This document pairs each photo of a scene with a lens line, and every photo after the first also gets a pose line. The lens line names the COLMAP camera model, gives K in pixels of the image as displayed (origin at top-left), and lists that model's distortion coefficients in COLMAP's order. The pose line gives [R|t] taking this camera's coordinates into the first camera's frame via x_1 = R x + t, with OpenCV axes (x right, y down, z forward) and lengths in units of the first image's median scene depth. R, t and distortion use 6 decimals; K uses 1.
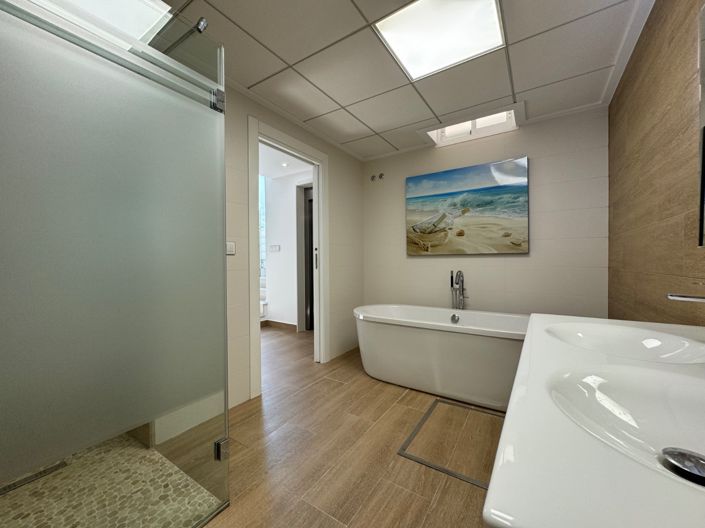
lens RADIAL K [[282.0, 0, 352.0], [0, 282.0, 263.8], [0, 0, 1]] dist [0.000223, -0.000081]
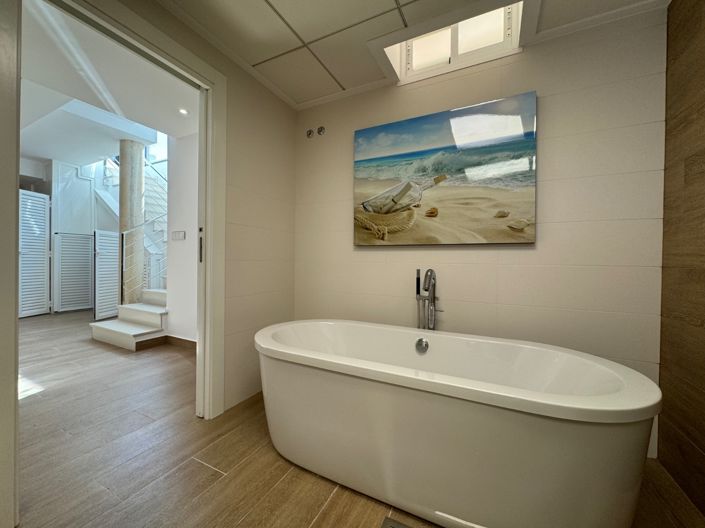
lens RADIAL K [[282.0, 0, 352.5], [0, 282.0, 263.3], [0, 0, 1]] dist [0.000223, -0.000081]
pose [[0.992292, 0.020559, 0.122200, 0.123333], [-0.020042, 0.999784, -0.005459, 0.017455], [-0.122286, 0.002968, 0.992490, 0.370857]]
